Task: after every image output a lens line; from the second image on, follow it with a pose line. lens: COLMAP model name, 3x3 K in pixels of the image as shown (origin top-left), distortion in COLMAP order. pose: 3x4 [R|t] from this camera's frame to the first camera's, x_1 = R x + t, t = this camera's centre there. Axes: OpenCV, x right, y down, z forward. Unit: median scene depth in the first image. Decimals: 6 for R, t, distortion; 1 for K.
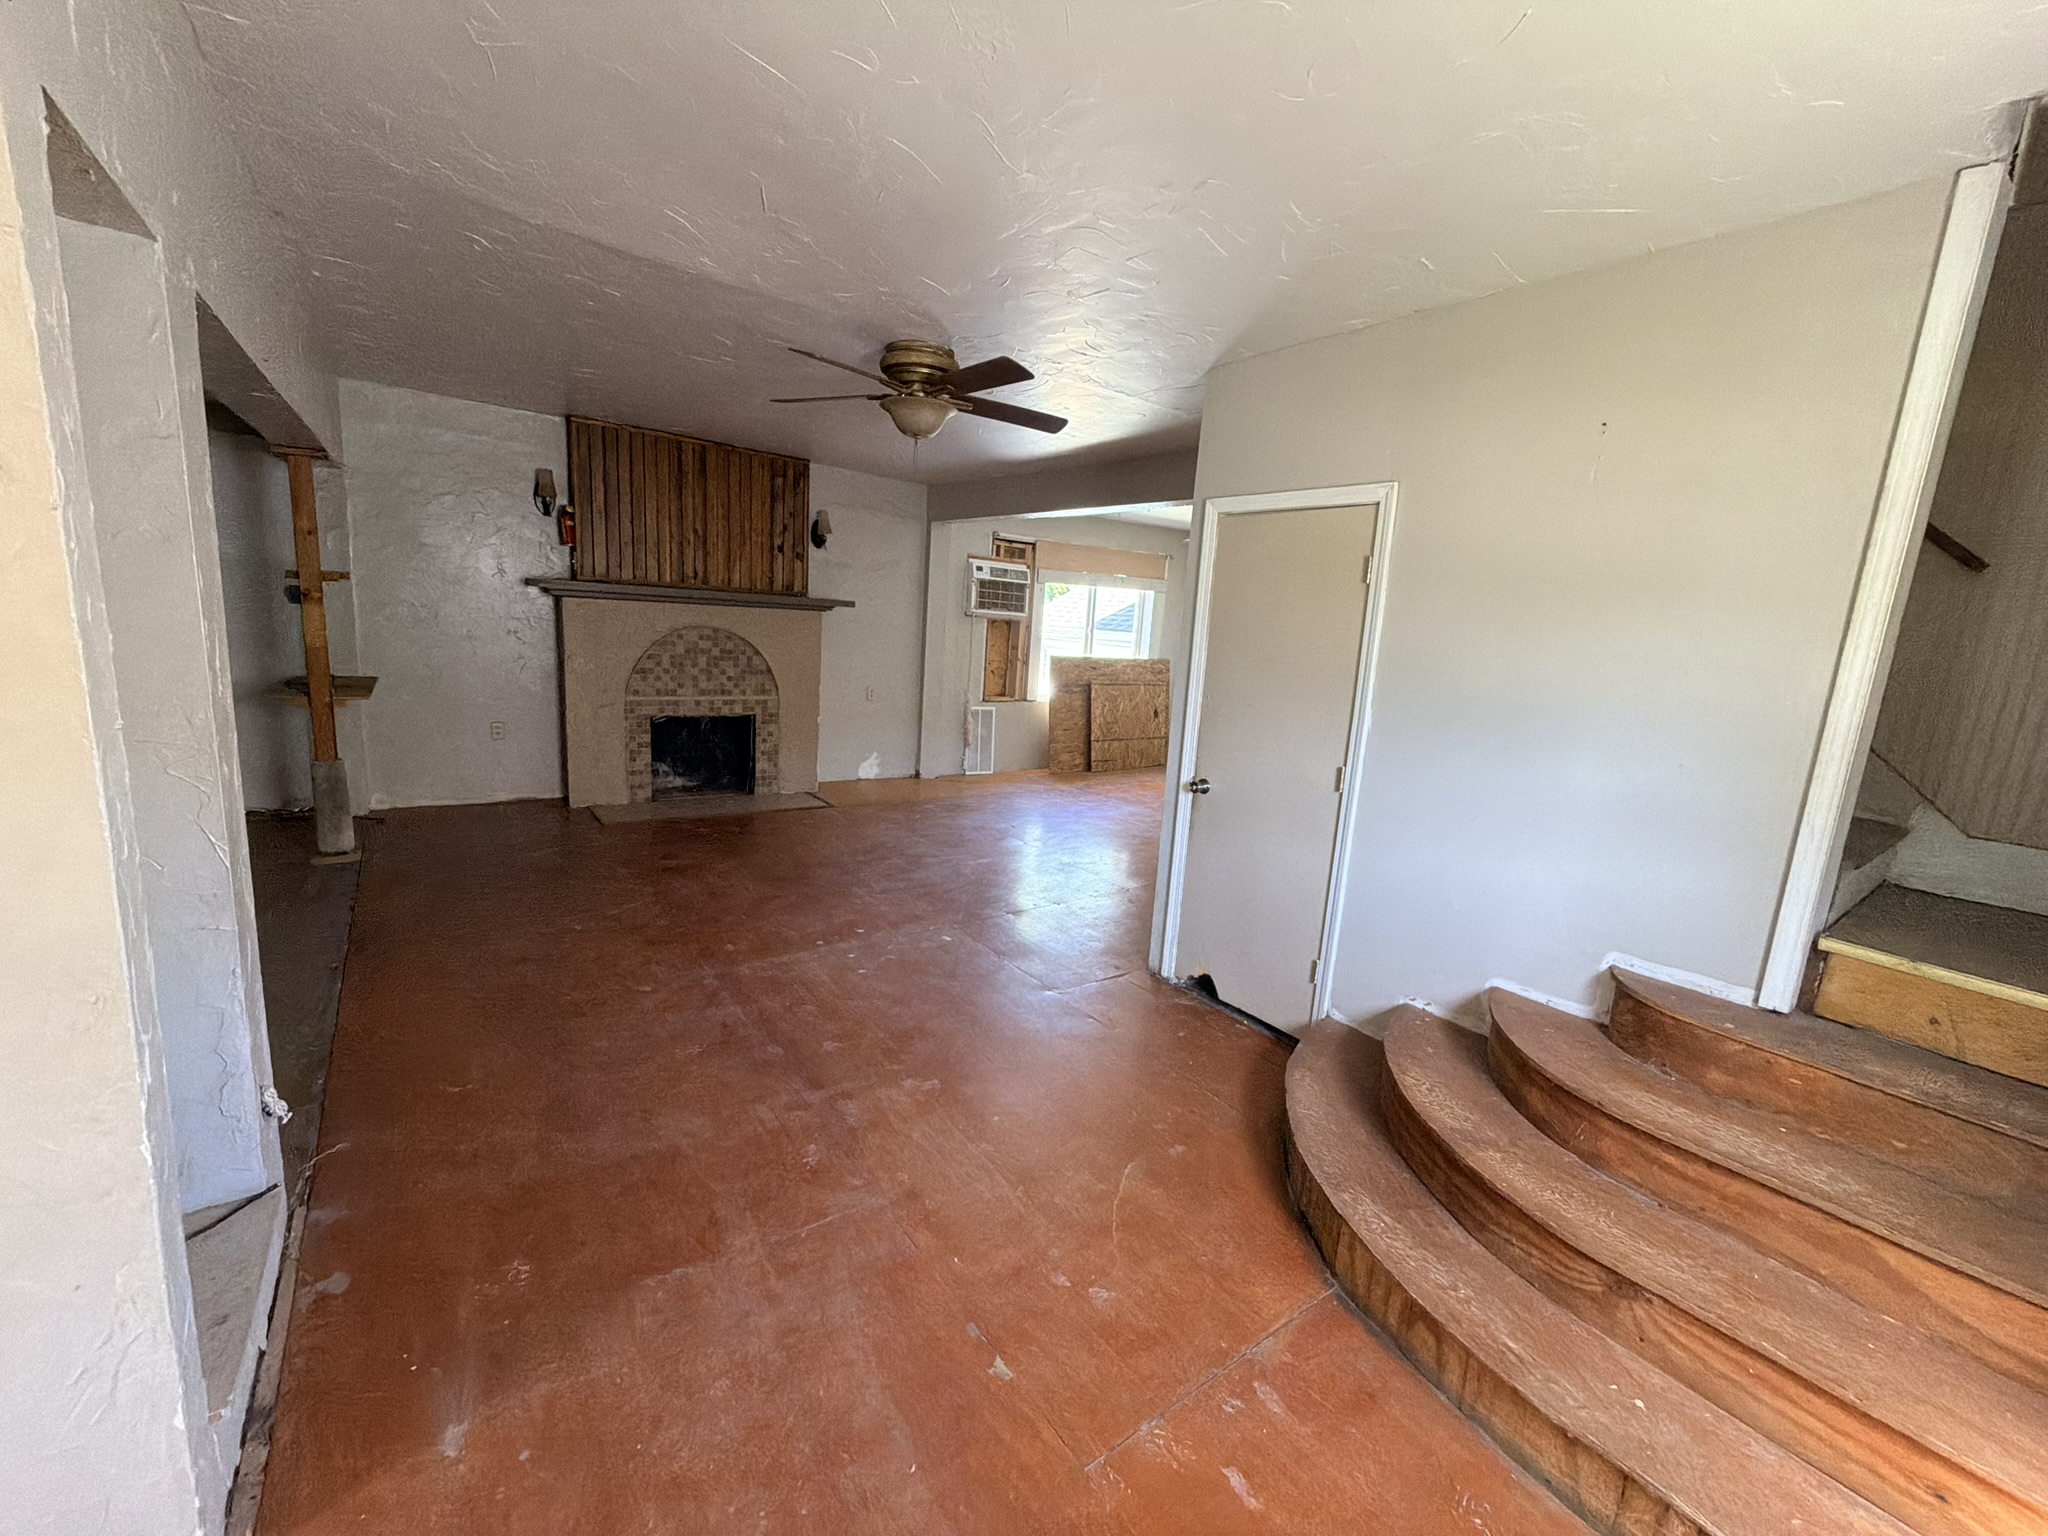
lens RADIAL K [[813.7, 0, 1024.8], [0, 813.7, 769.1], [0, 0, 1]] dist [0.002529, -0.000224]
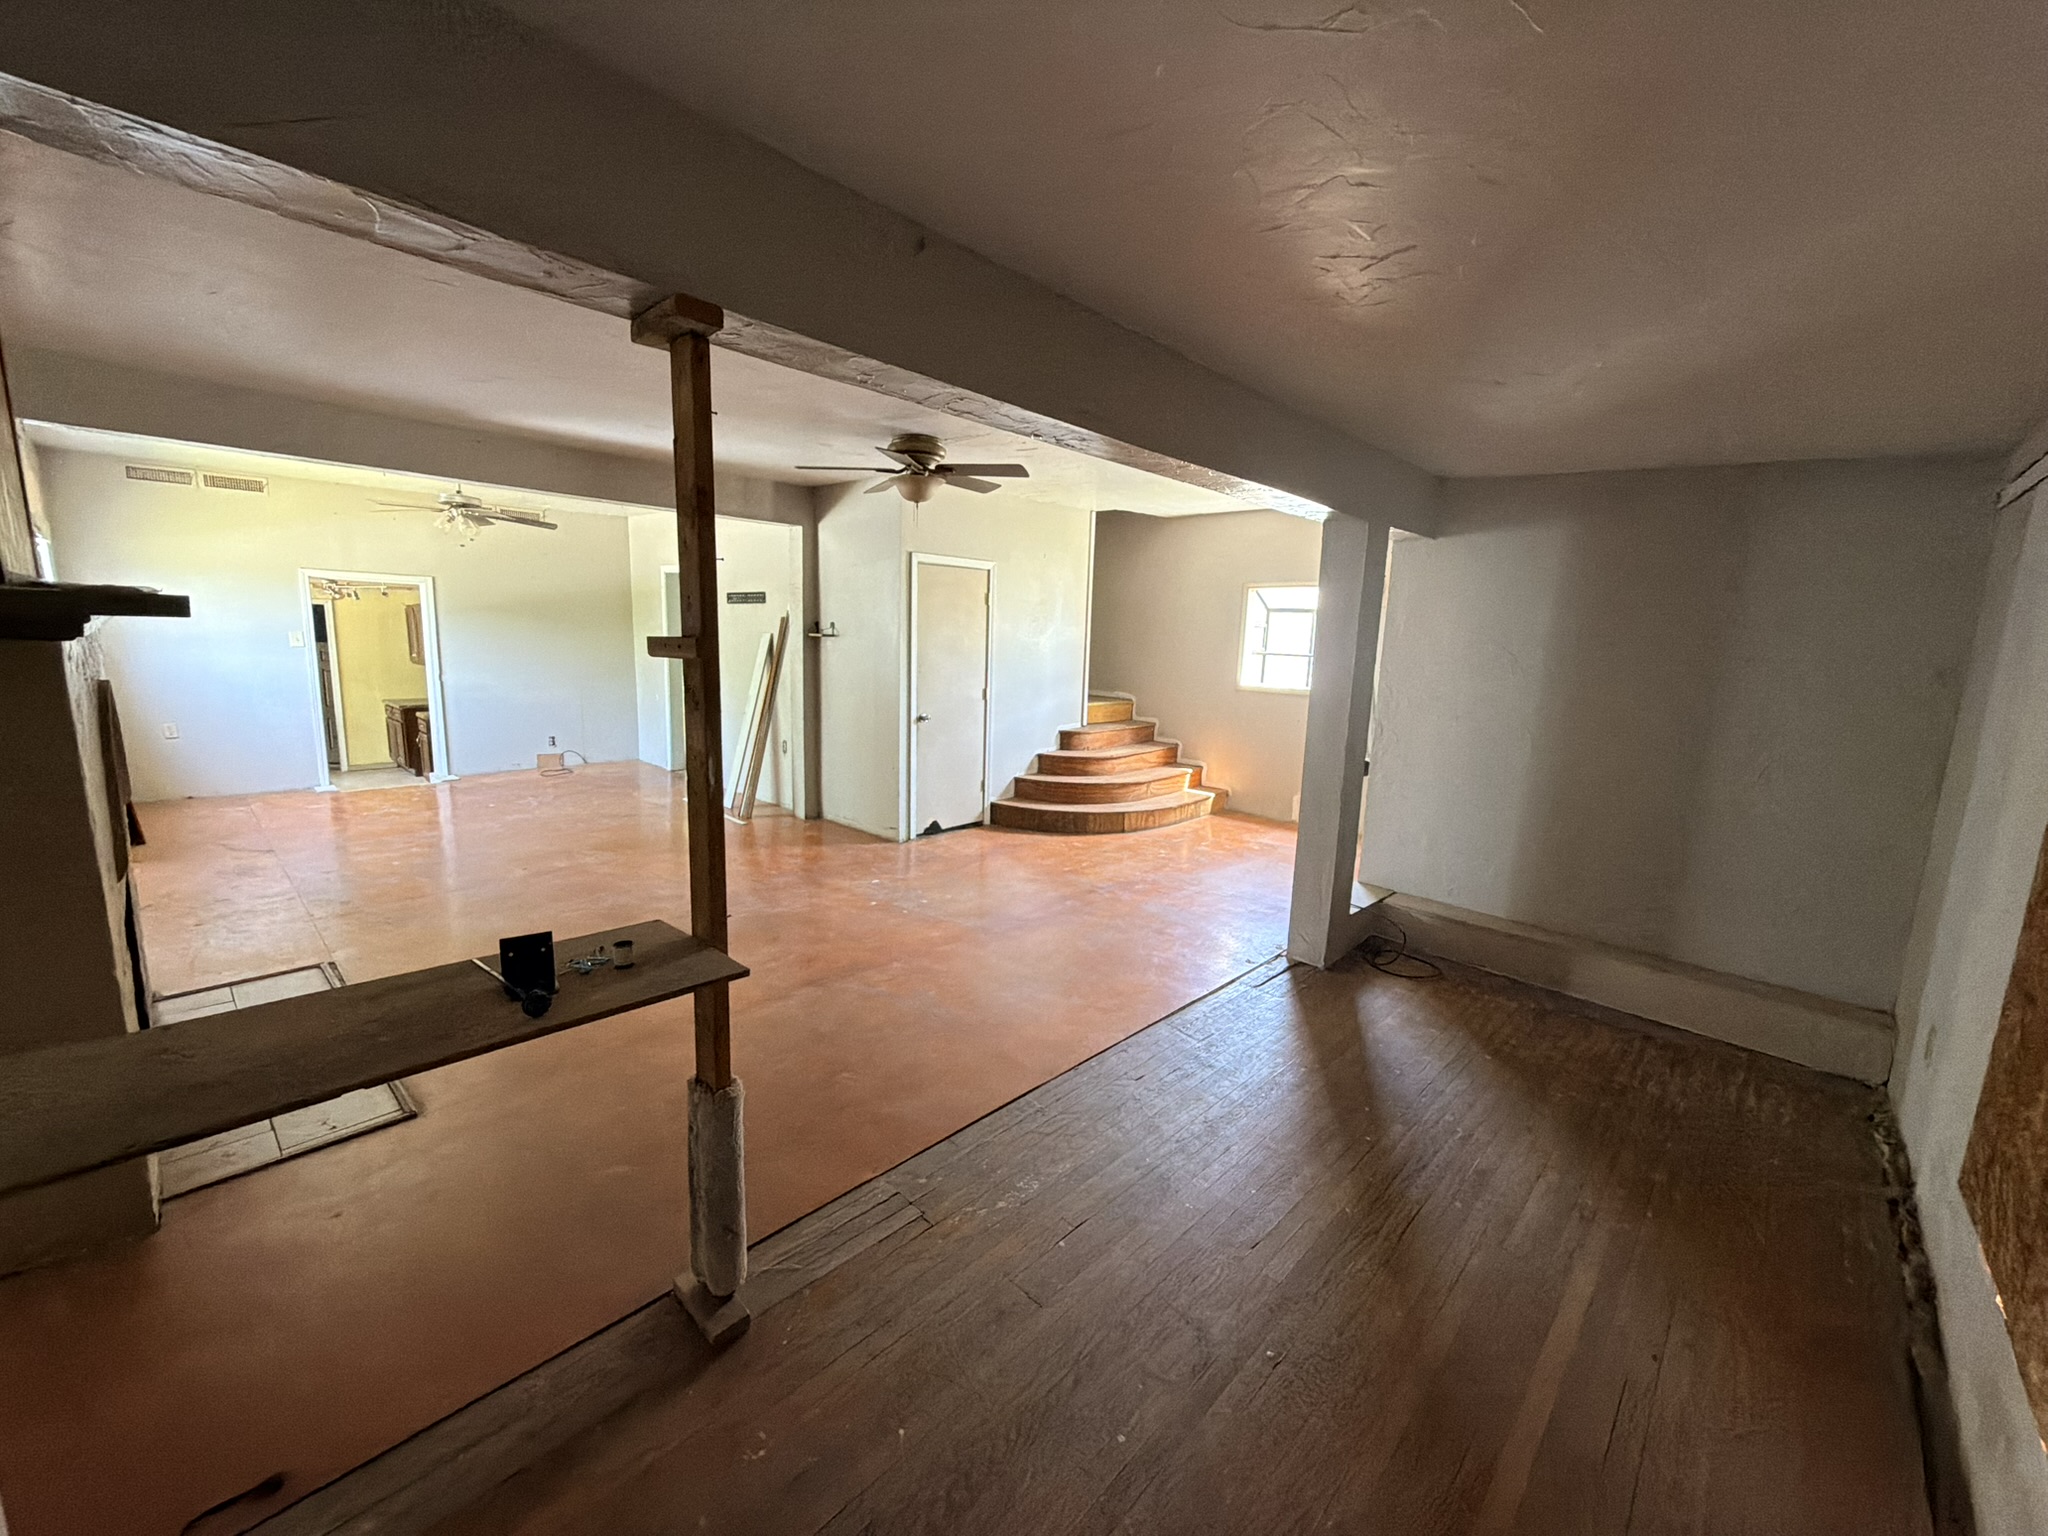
lens RADIAL K [[813.7, 0, 1023.6], [0, 813.7, 761.5], [0, 0, 1]] dist [0.002529, -0.000224]
pose [[-0.185724, -0.230209, 0.955254, -1.937087], [0.131224, 0.957649, 0.256300, -0.394241], [-0.973800, 0.172954, -0.147649, 1.376304]]
